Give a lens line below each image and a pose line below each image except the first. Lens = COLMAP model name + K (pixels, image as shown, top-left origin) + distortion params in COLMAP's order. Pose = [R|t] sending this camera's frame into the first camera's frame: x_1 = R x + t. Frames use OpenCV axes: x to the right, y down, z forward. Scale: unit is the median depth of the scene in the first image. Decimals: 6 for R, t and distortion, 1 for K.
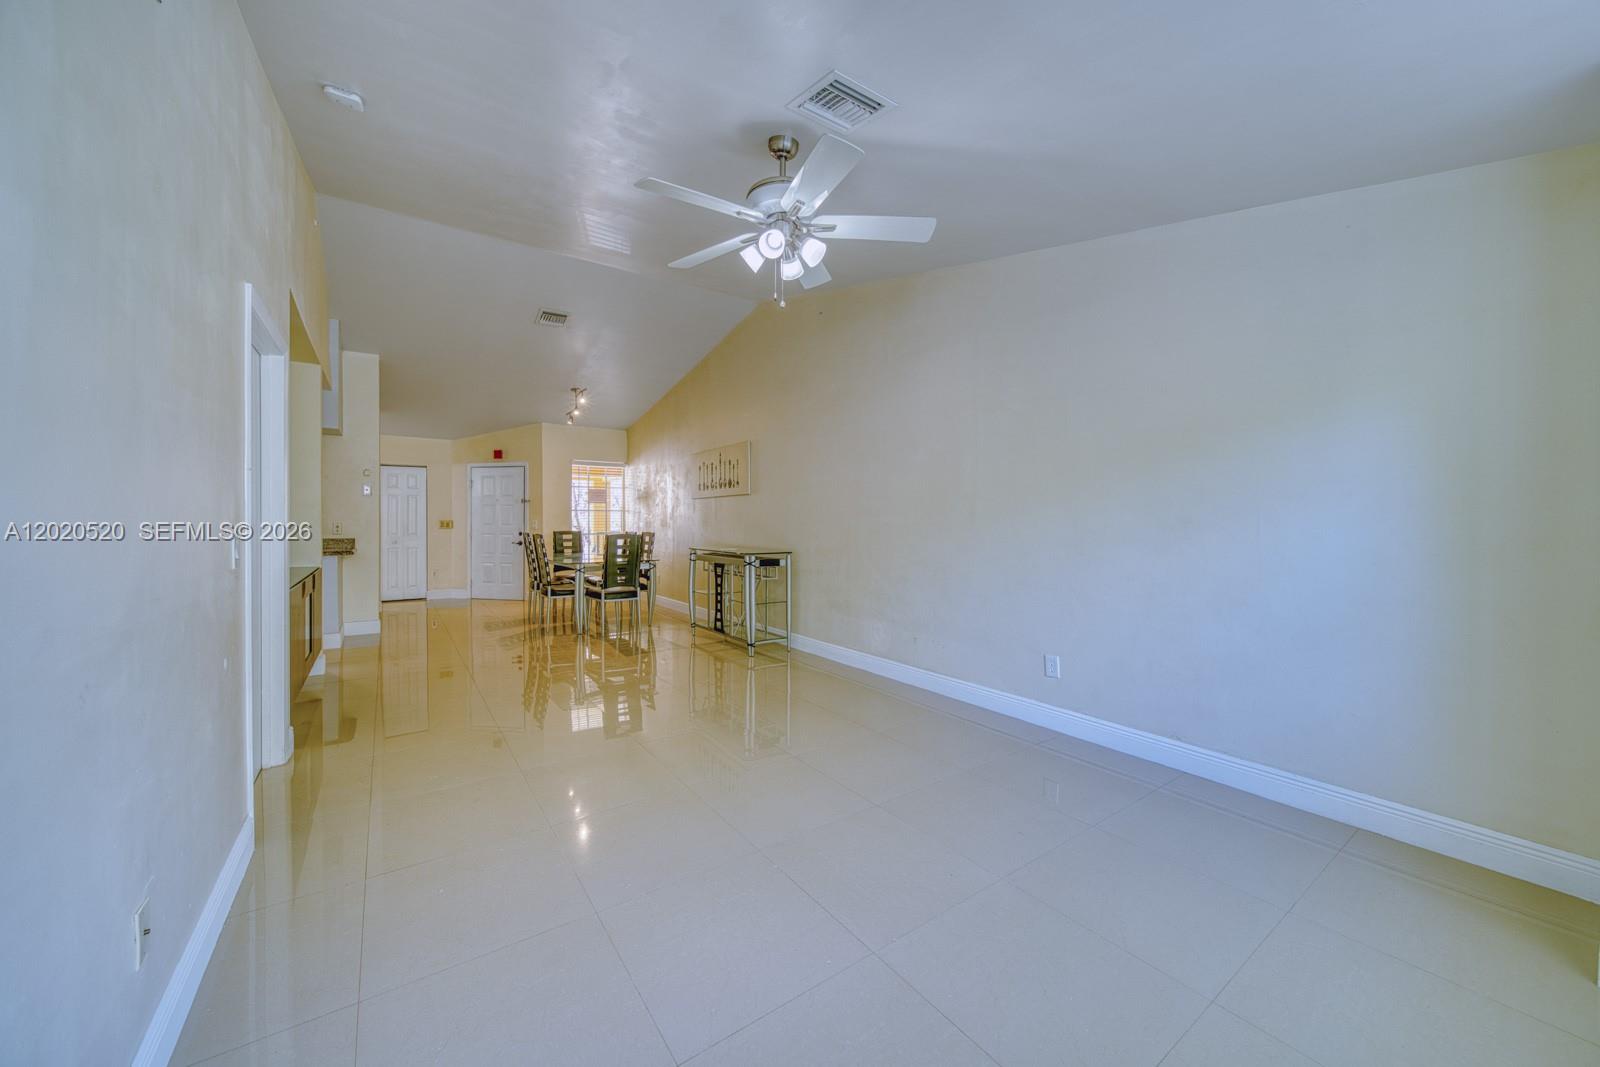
lens RADIAL K [[579.1, 0, 763.1], [0, 579.1, 524.1], [0, 0, 1]] dist [0.002416, -0.000019]
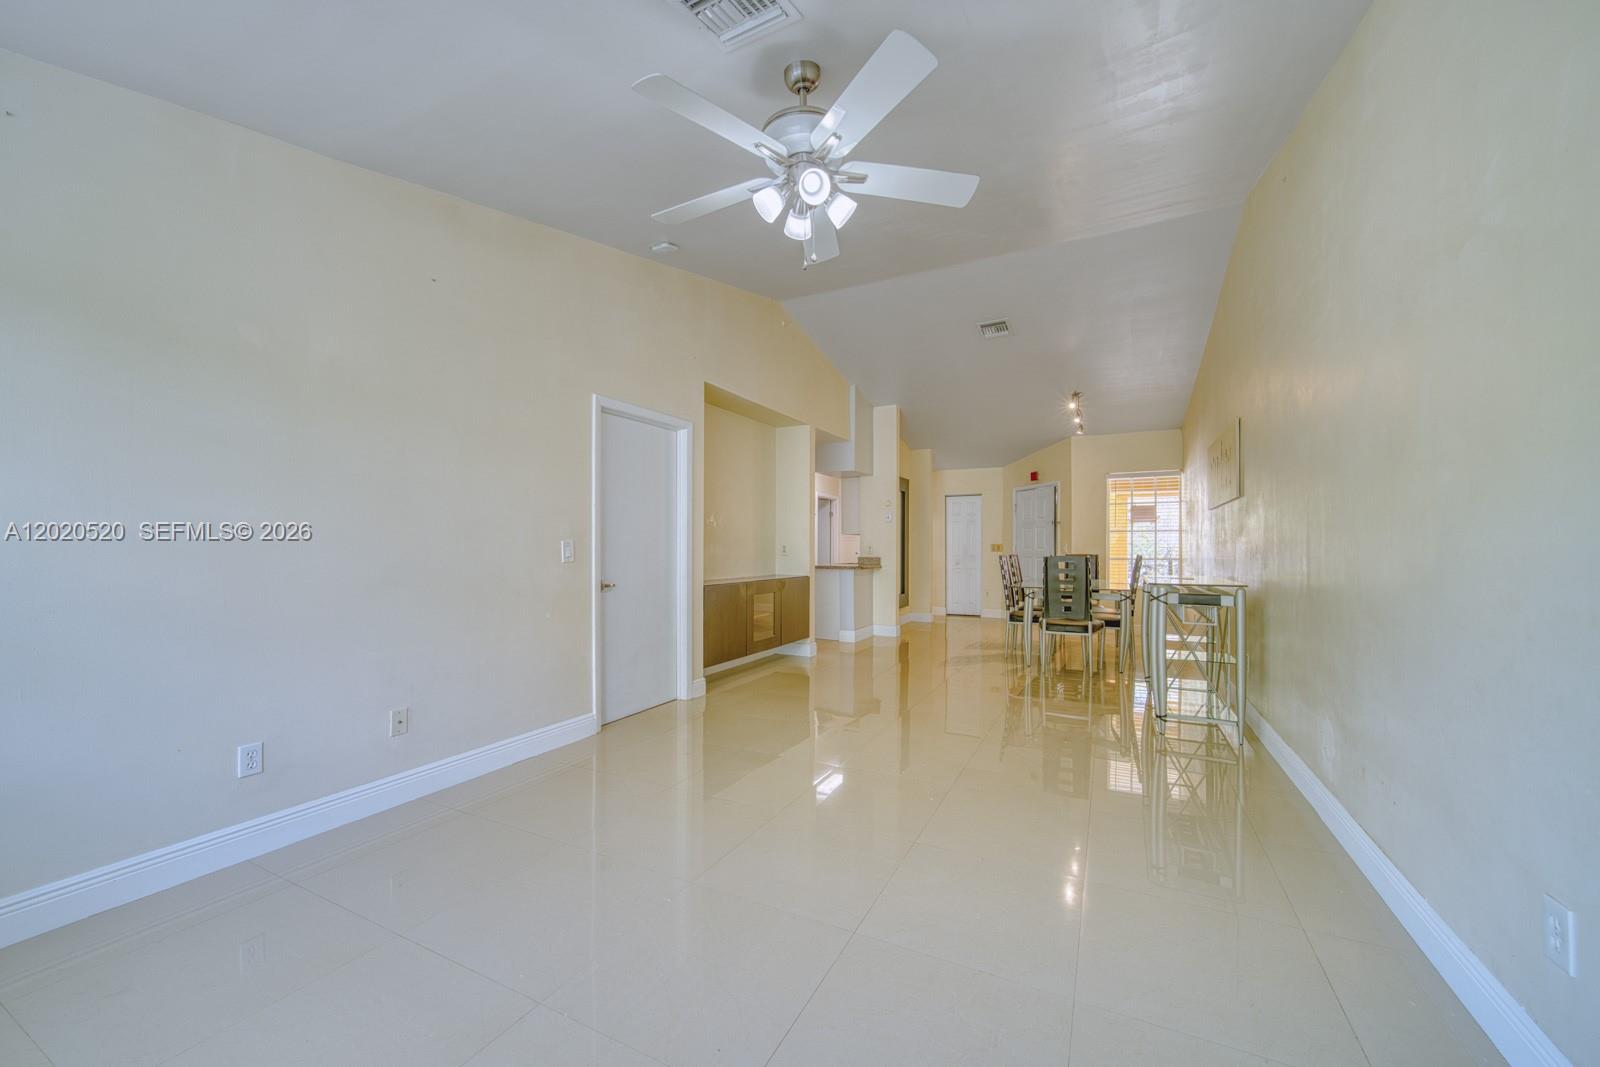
lens RADIAL K [[592.0, 0, 812.1], [0, 592.0, 549.9], [0, 0, 1]] dist [0.003754, 0.000083]
pose [[0.501866, 0.001934, -0.864943, 0.249848], [-0.006470, 0.999978, -0.001518, 0.009479], [0.864921, 0.006357, 0.501867, 0.189334]]
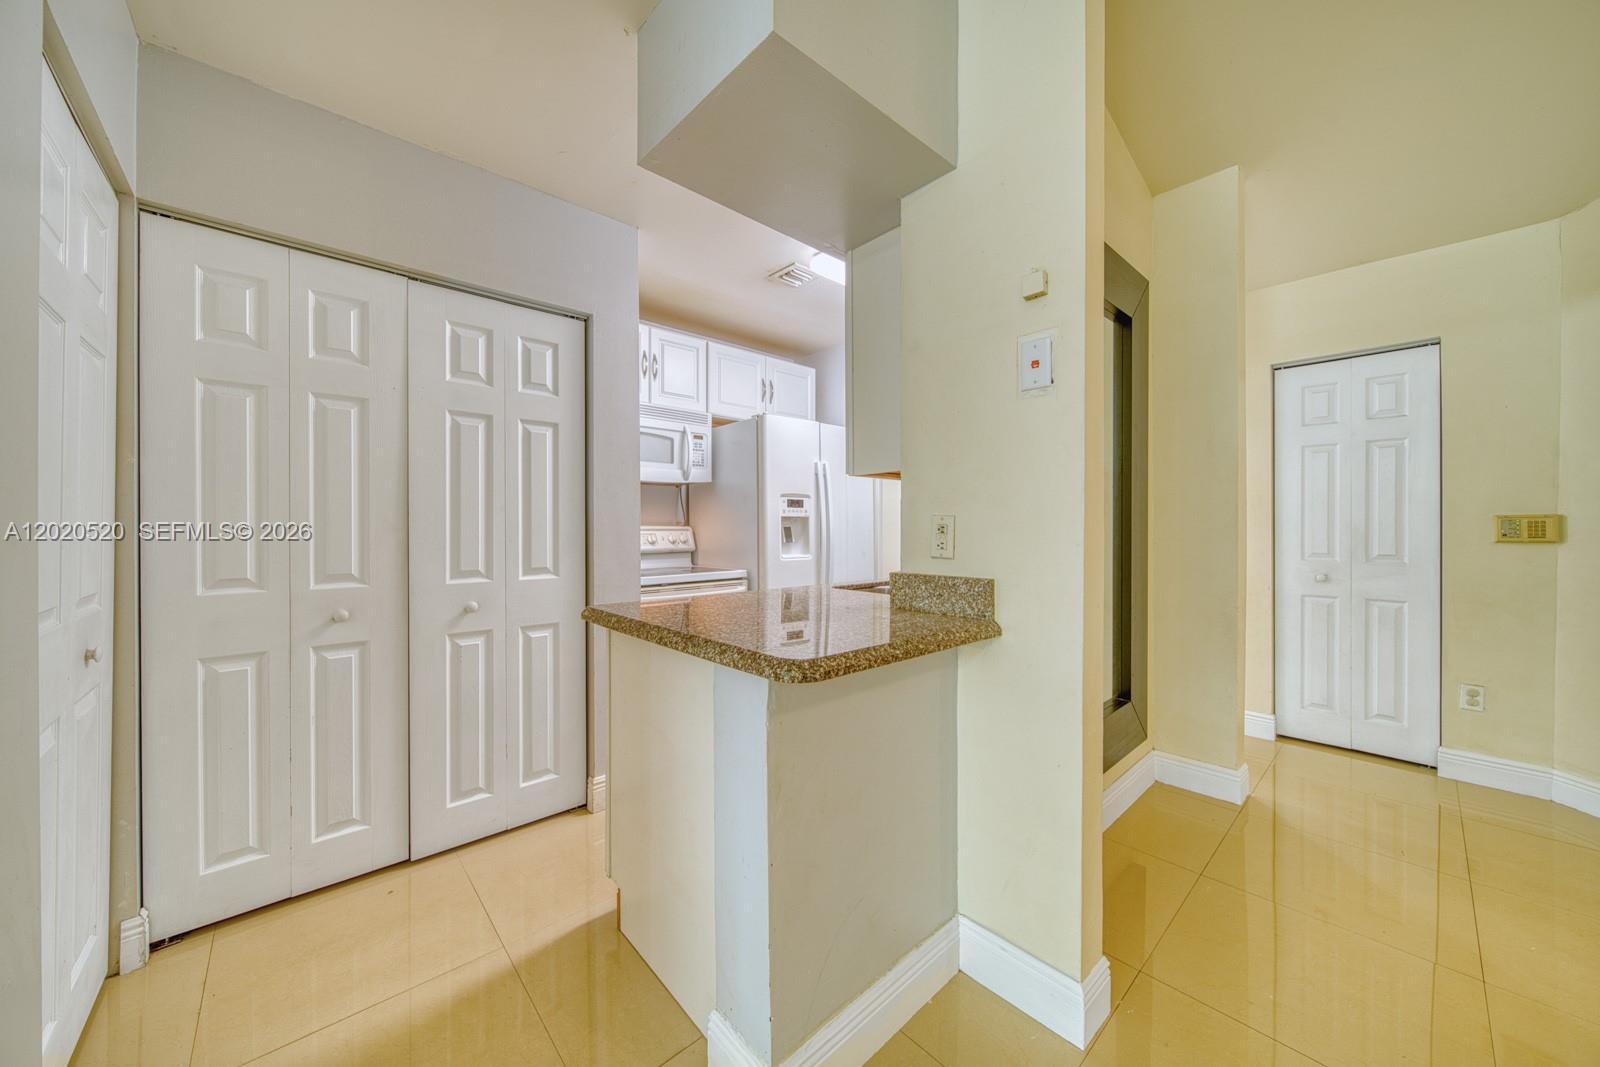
lens RADIAL K [[562.5, 0, 792.2], [0, 562.5, 526.4], [0, 0, 1]] dist [-0.002773, -0.001603]
pose [[0.151308, -0.003521, -0.988480, -0.386302], [-0.006784, 0.999966, -0.004601, 0.003509], [0.988463, 0.007402, 0.151279, 0.699229]]
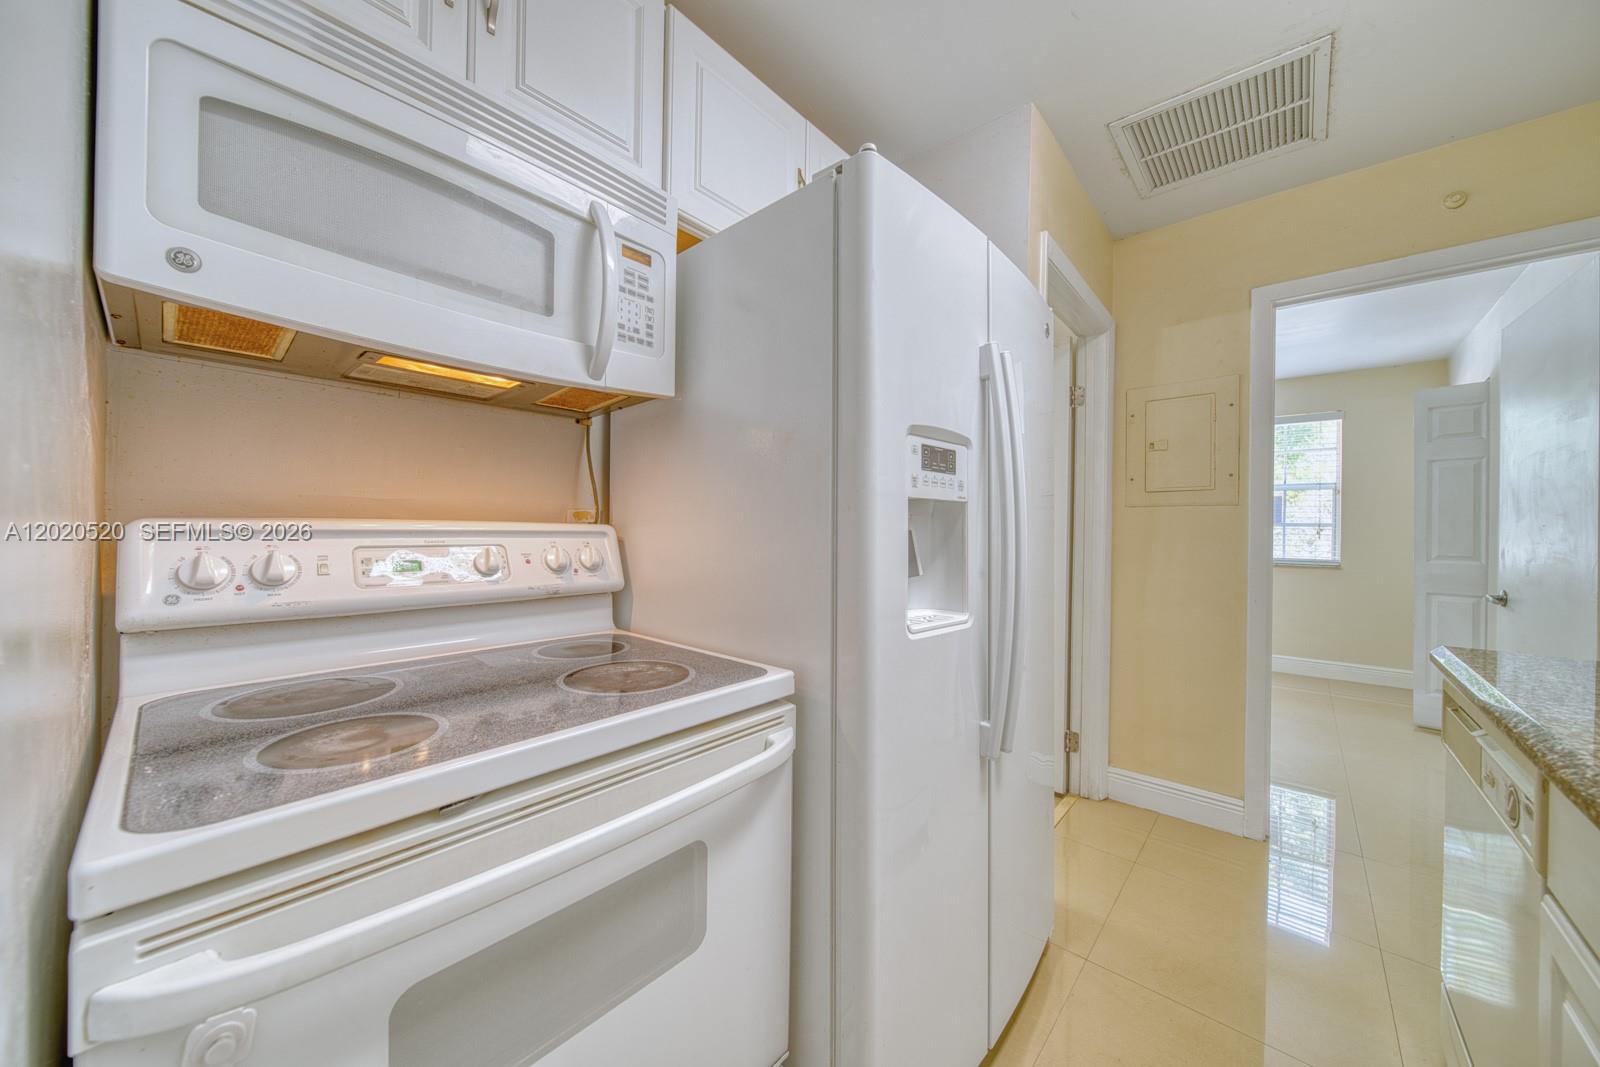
lens RADIAL K [[562.5, 0, 797.9], [0, 562.5, 527.9], [0, 0, 1]] dist [-0.002773, -0.001603]
pose [[0.268375, -0.000585, -0.963314, -0.665790], [-0.021306, 0.999752, -0.006543, 0.002767], [0.963079, 0.022281, 0.268296, 0.695512]]
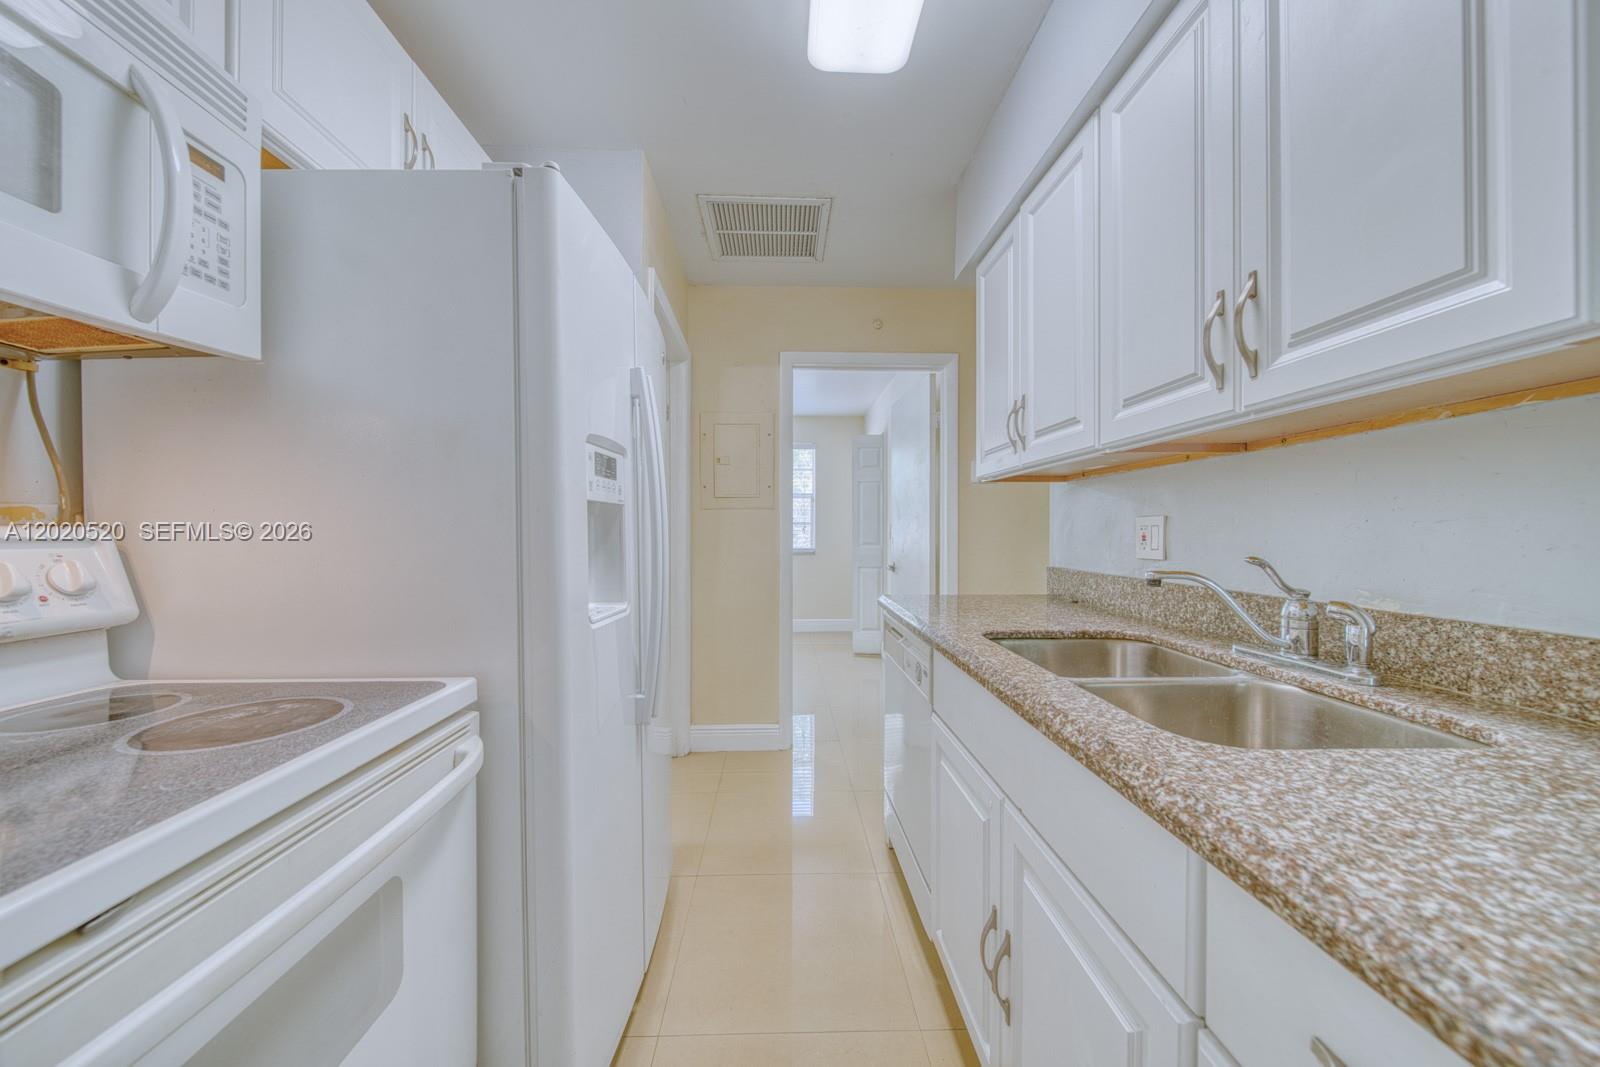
lens RADIAL K [[565.0, 0, 805.7], [0, 565.0, 536.1], [0, 0, 1]] dist [-0.013553, -0.000126]
pose [[0.863705, 0.001711, -0.503995, -0.664919], [-0.002540, 0.999996, -0.000959, 0.003383], [0.503991, 0.002108, 0.863706, 0.661747]]
